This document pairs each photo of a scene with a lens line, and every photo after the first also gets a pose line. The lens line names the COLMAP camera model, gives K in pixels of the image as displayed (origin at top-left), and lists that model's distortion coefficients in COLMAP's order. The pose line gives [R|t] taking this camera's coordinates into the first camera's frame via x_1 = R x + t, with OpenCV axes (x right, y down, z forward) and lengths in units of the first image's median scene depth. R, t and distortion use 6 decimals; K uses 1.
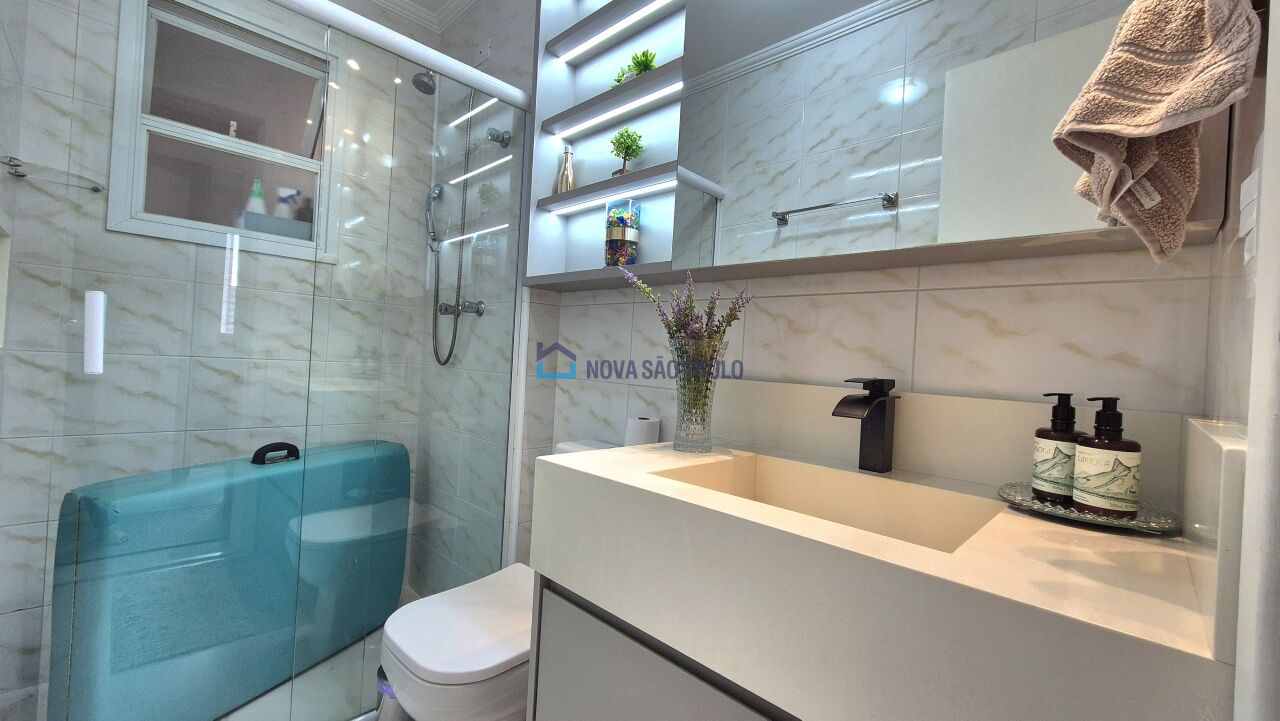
lens RADIAL K [[515.4, 0, 638.2], [0, 515.4, 357.5], [0, 0, 1]] dist [0.000004, -0.000123]
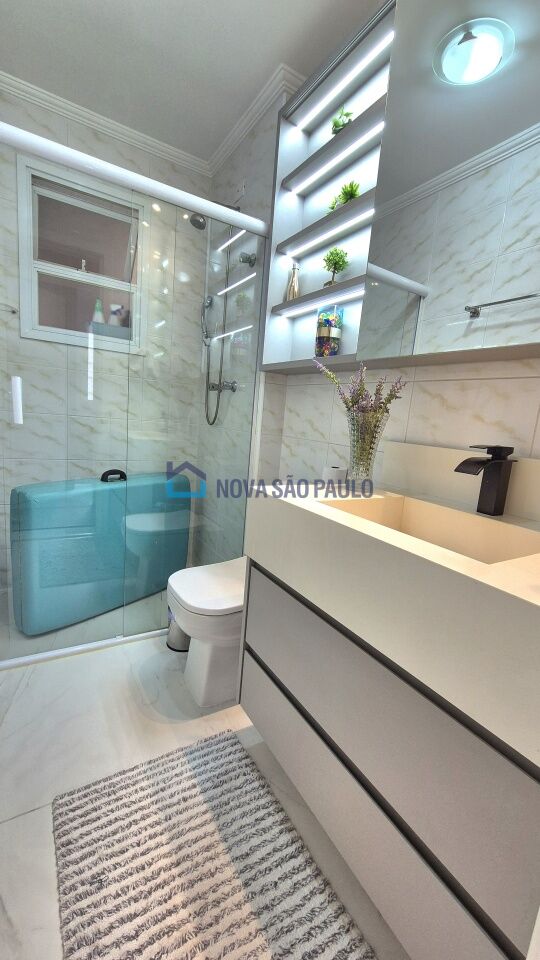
lens RADIAL K [[391.8, 0, 272.4], [0, 391.8, 482.4], [0, 0, 1]] dist [0.000029, -0.000094]
pose [[0.967087, 0.068414, -0.245074, 0.095625], [-0.030710, 0.987517, 0.154489, -0.002594], [0.252584, -0.141878, 0.957116, -0.072786]]
